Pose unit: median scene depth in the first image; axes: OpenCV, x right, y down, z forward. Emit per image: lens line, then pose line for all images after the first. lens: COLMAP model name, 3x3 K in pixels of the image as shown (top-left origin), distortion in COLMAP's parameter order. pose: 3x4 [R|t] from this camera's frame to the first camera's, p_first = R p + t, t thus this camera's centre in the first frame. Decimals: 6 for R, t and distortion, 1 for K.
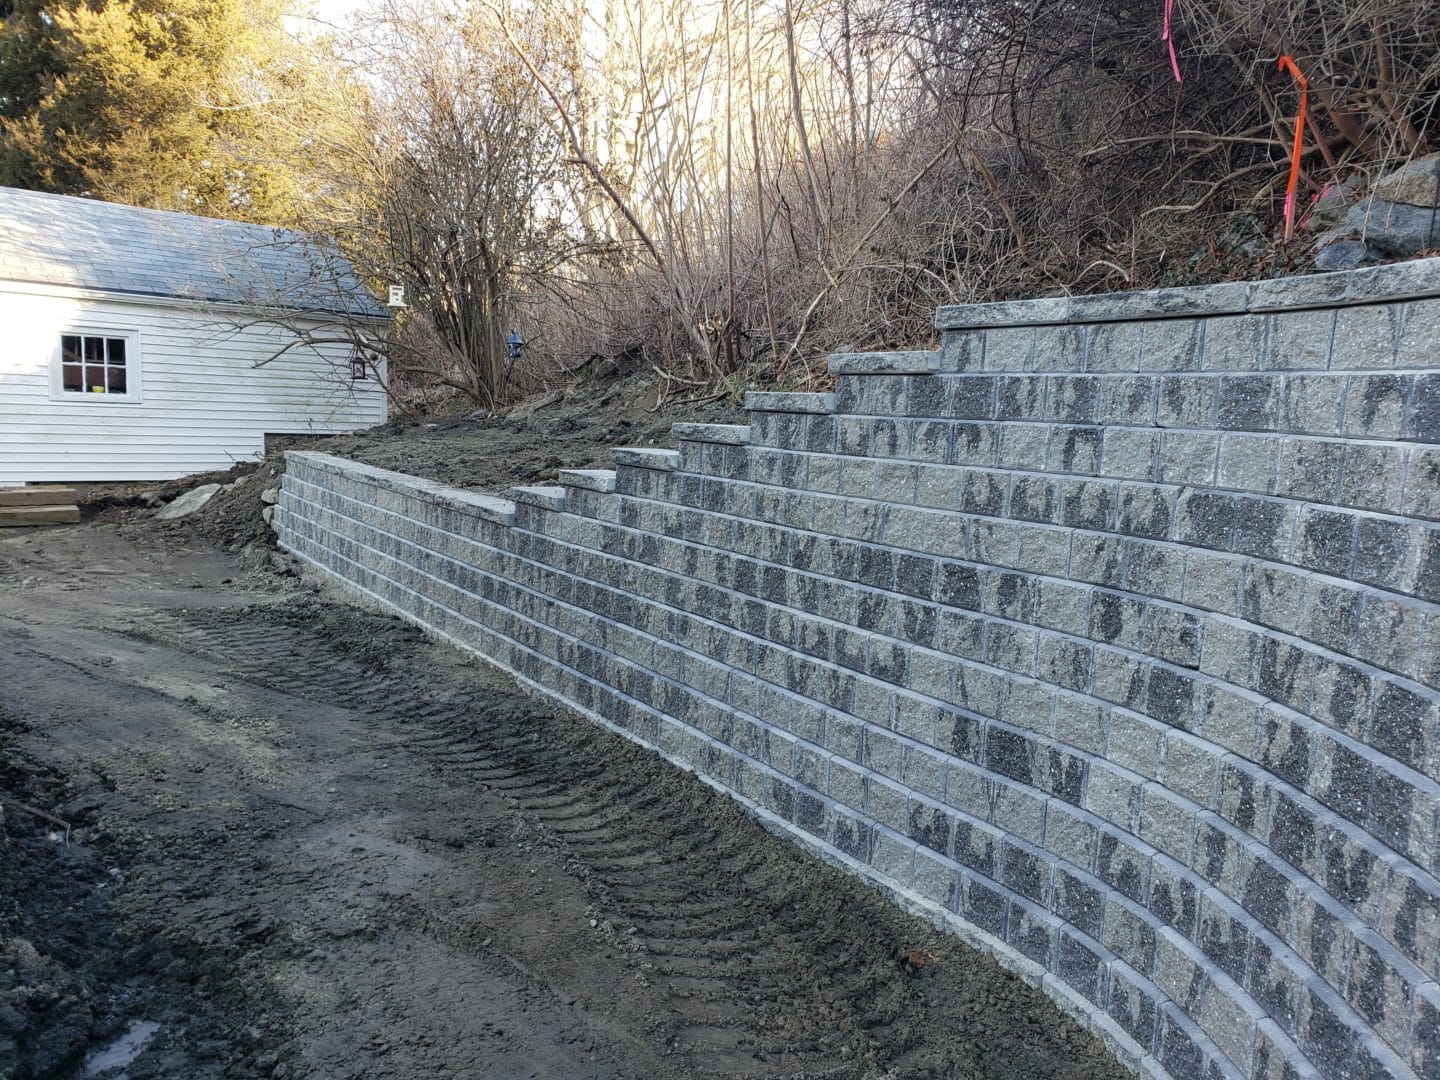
lens RADIAL K [[1090.2, 0, 720.0], [0, 1090.2, 540.0], [0, 0, 1]] dist [0.188808, -0.479887]
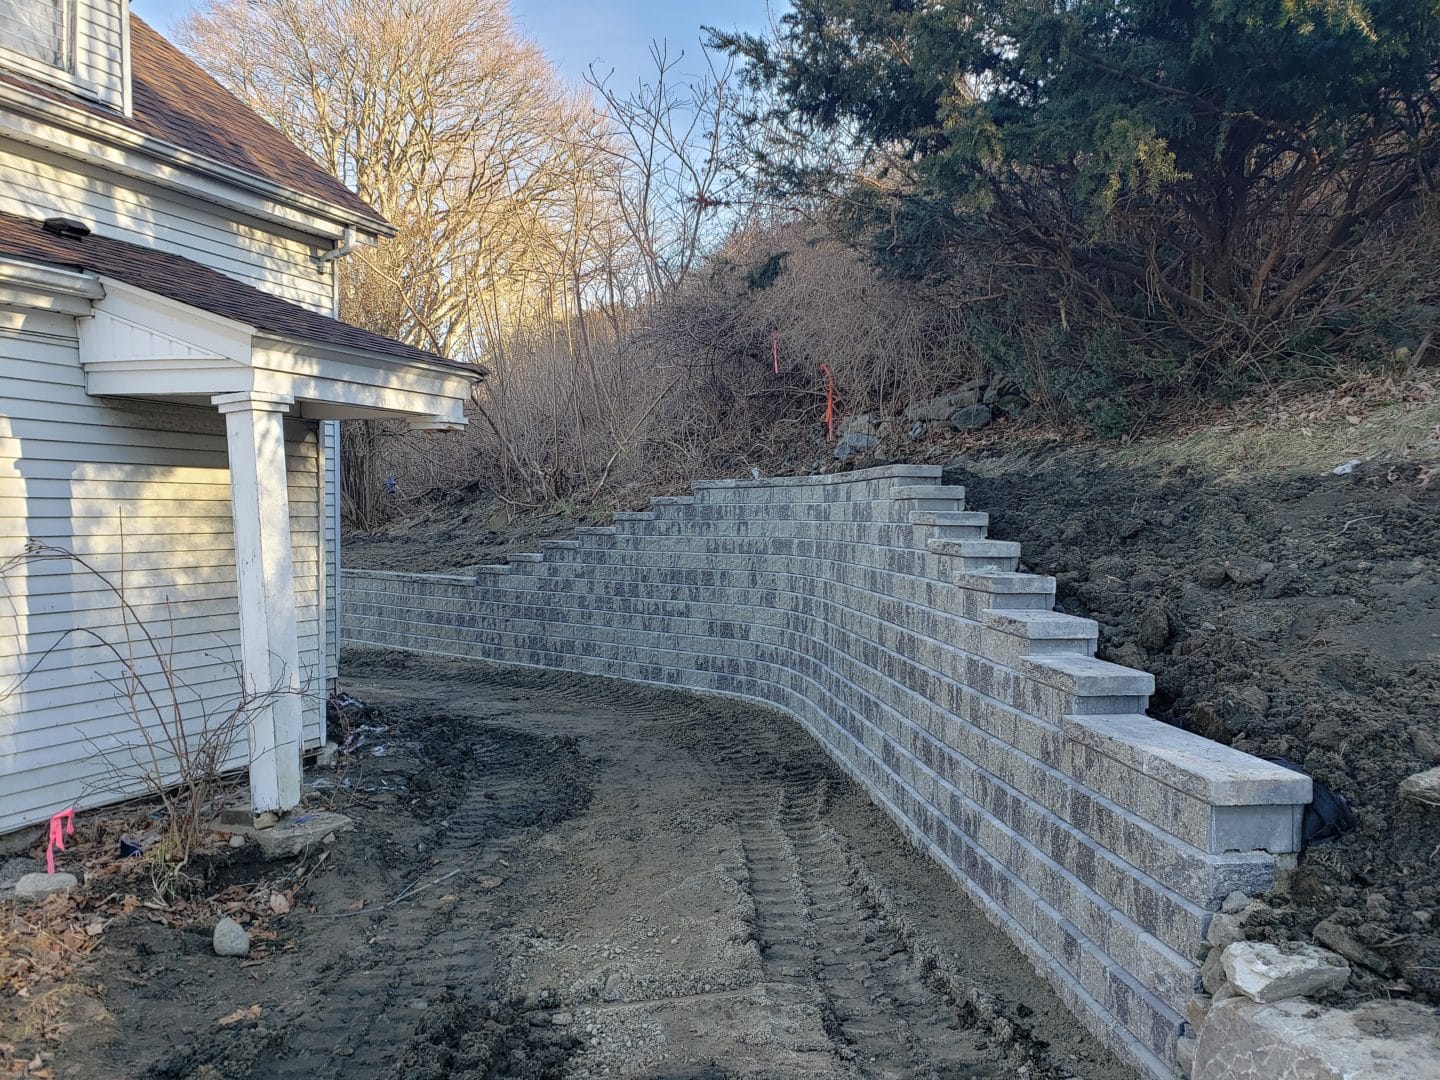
lens RADIAL K [[1090.2, 0, 720.0], [0, 1090.2, 540.0], [0, 0, 1]] dist [0.188808, -0.479887]
pose [[0.969057, -0.045345, 0.242636, -0.372424], [0.069269, 0.993439, -0.090996, 0.175104], [-0.236918, 0.104987, 0.965840, -1.510628]]
